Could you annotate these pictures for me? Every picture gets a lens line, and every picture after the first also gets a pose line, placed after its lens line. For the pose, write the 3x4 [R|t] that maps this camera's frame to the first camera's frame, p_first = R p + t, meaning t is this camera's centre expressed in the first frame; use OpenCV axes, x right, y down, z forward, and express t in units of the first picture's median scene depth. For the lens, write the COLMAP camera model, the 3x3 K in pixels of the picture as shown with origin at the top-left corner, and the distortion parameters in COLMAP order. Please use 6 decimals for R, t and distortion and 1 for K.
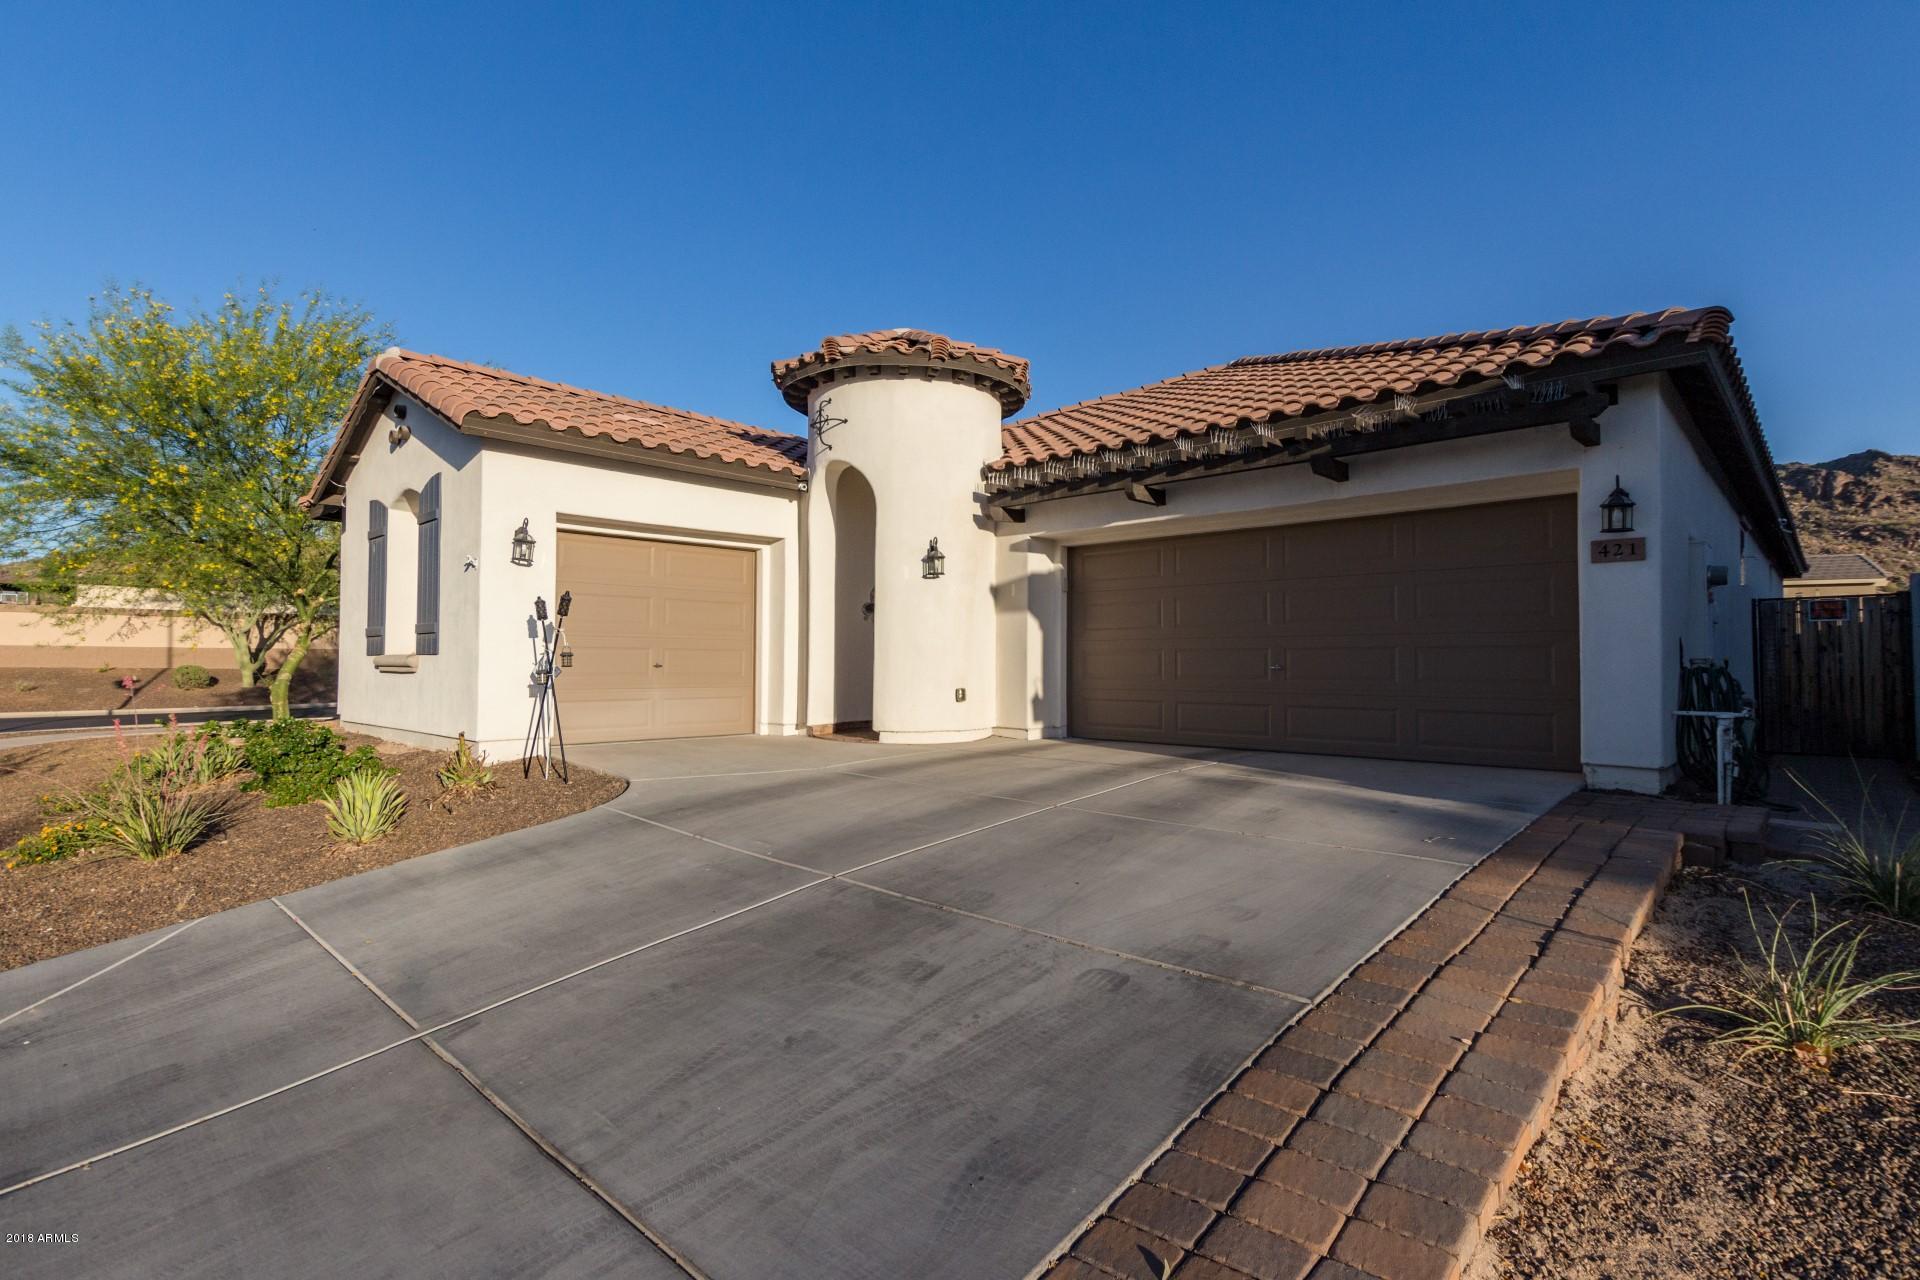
lens RADIAL K [[892.5, 0, 960.0], [0, 892.5, 640.0], [0, 0, 1]] dist [-0.000167, -0.000448]
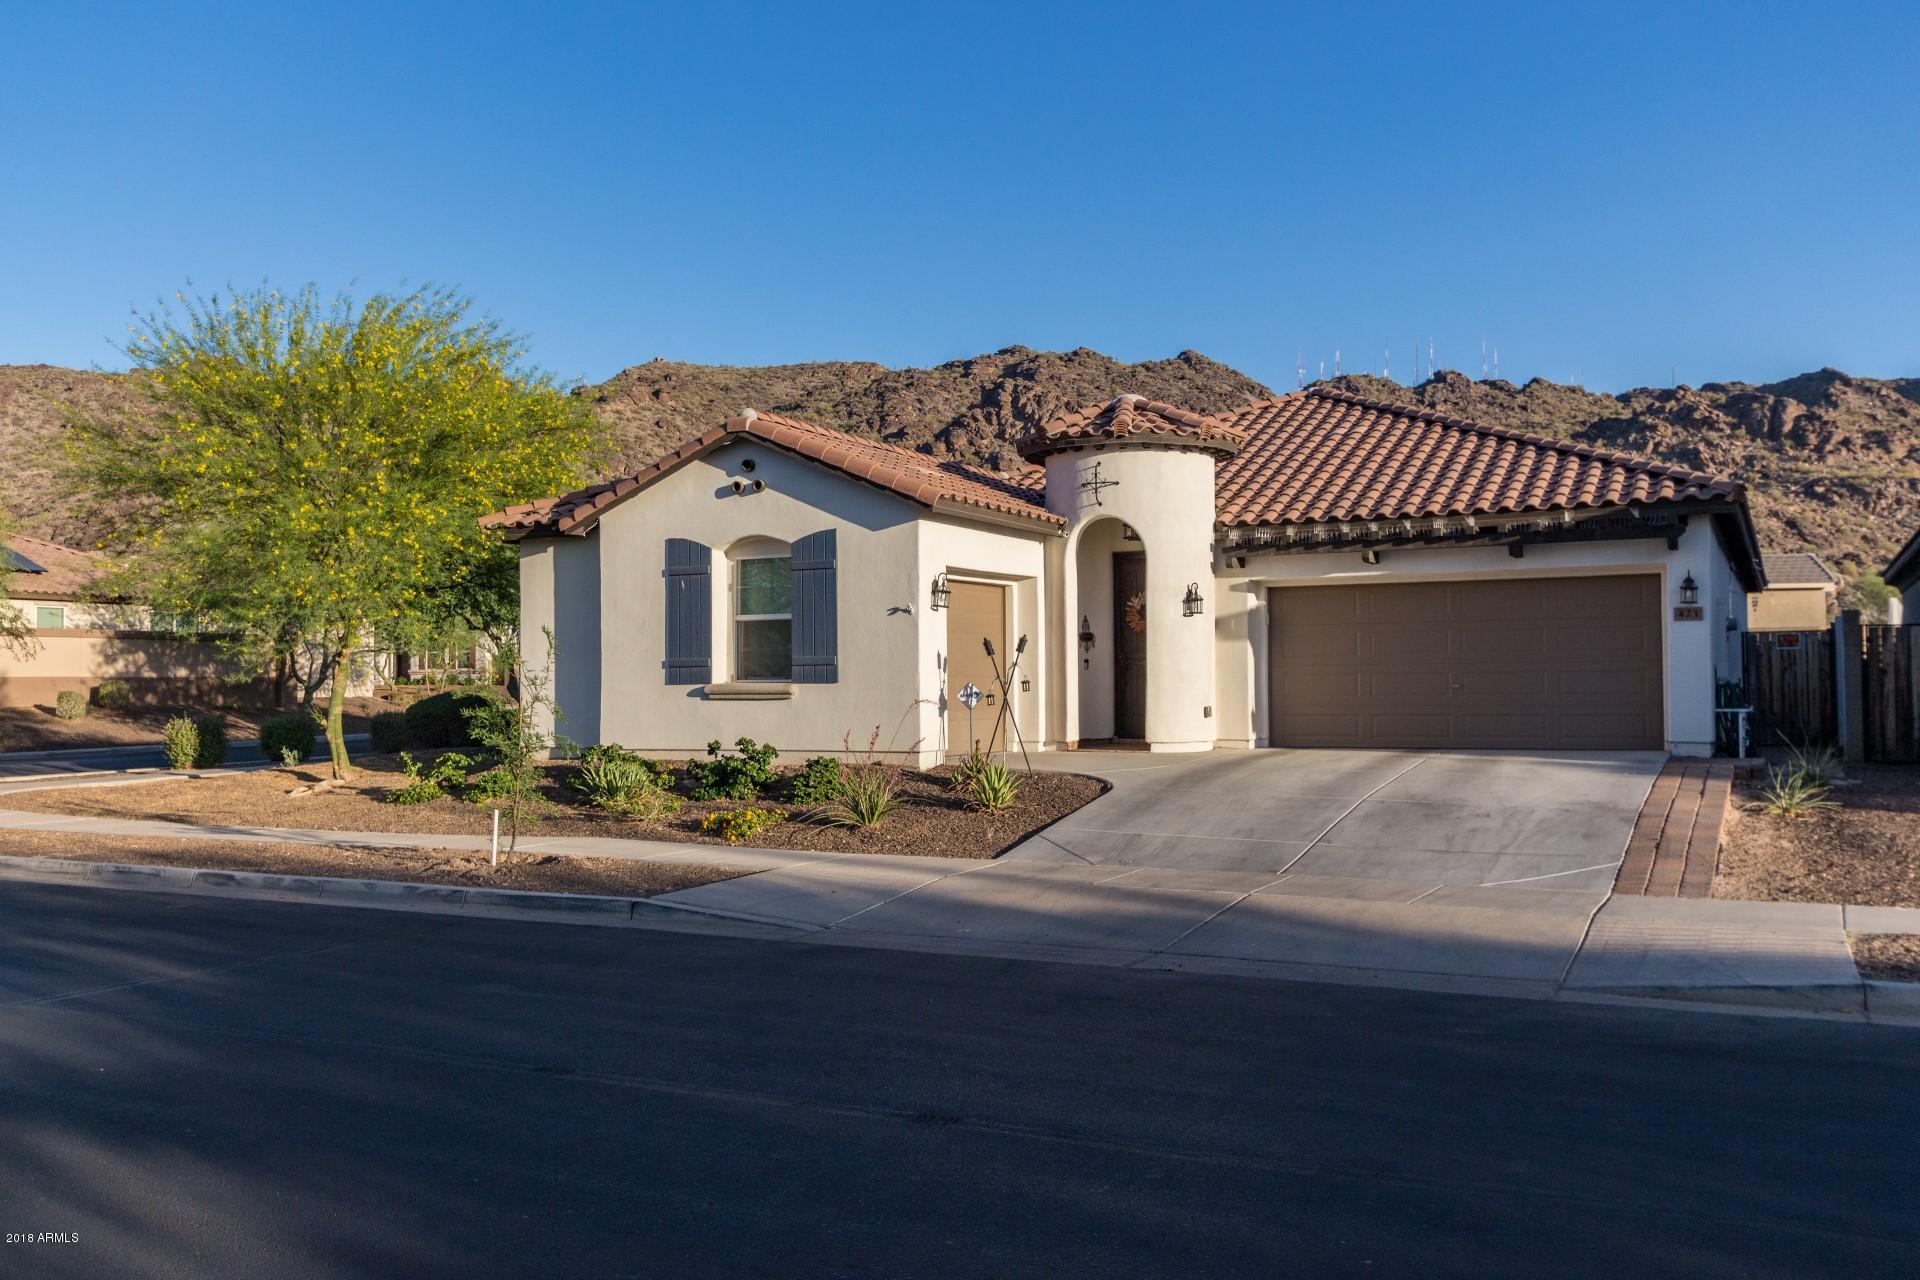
lens RADIAL K [[1500.5, 0, 960.0], [0, 1500.5, 640.0], [0, 0, 1]] dist [-0.002430, -0.001181]
pose [[0.963199, -0.002282, 0.268779, -0.886596], [0.003523, 0.999985, -0.004135, -0.029029], [-0.268766, 0.004930, 0.963193, -0.892245]]
